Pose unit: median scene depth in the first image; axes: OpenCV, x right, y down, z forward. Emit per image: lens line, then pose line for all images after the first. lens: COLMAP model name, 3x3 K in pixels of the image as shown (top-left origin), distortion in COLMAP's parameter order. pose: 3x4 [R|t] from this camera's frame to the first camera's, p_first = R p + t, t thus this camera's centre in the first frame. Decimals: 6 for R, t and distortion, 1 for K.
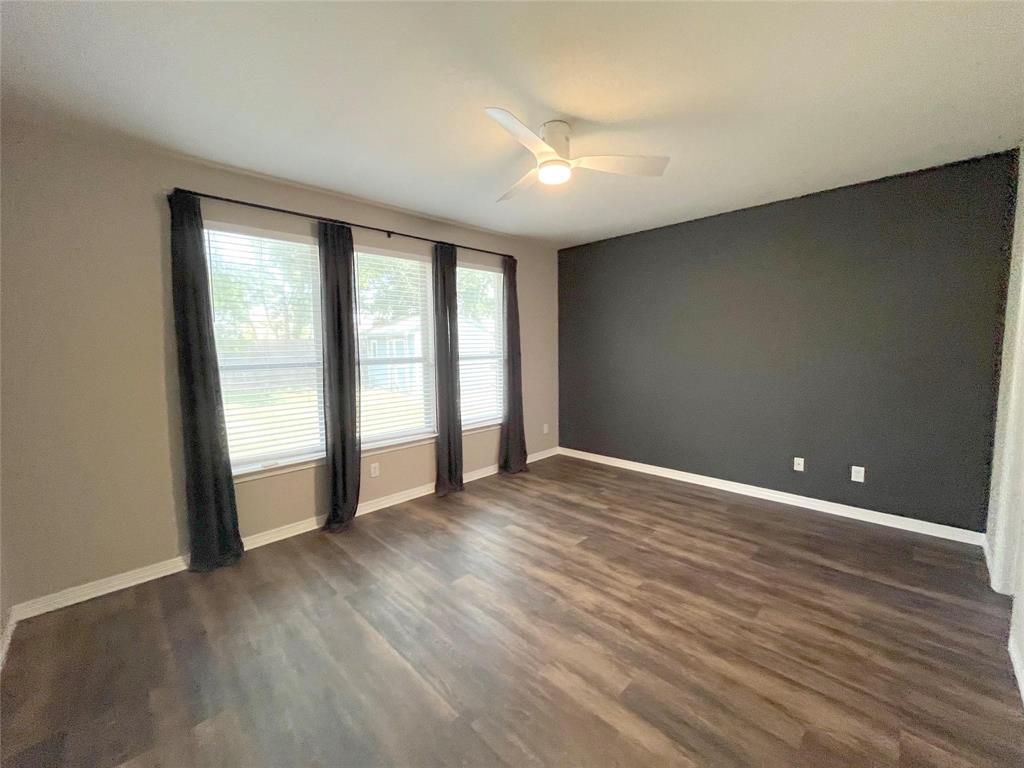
lens RADIAL K [[412.4, 0, 510.6], [0, 412.4, 380.9], [0, 0, 1]] dist [-0.009607, -0.000274]
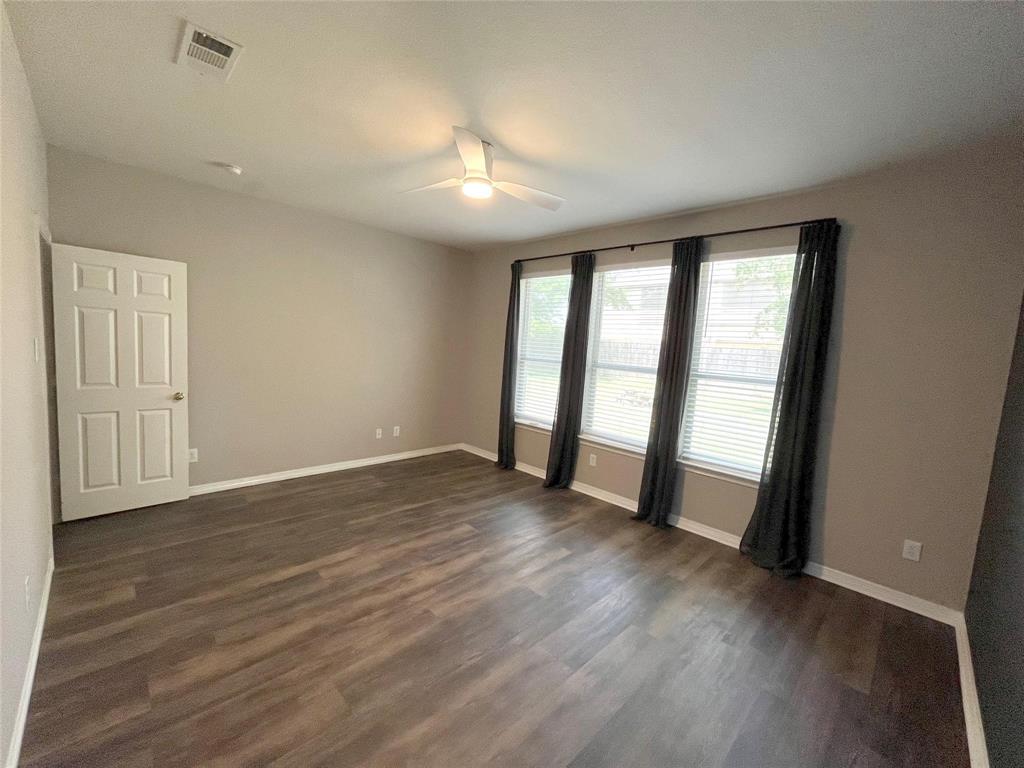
lens RADIAL K [[412.4, 0, 510.6], [0, 412.4, 380.9], [0, 0, 1]] dist [-0.009607, -0.000274]
pose [[0.004166, 0.108096, -0.994132, 1.030059], [-0.147763, 0.983294, 0.106298, -0.116198], [0.989014, 0.146453, 0.020069, 0.953697]]
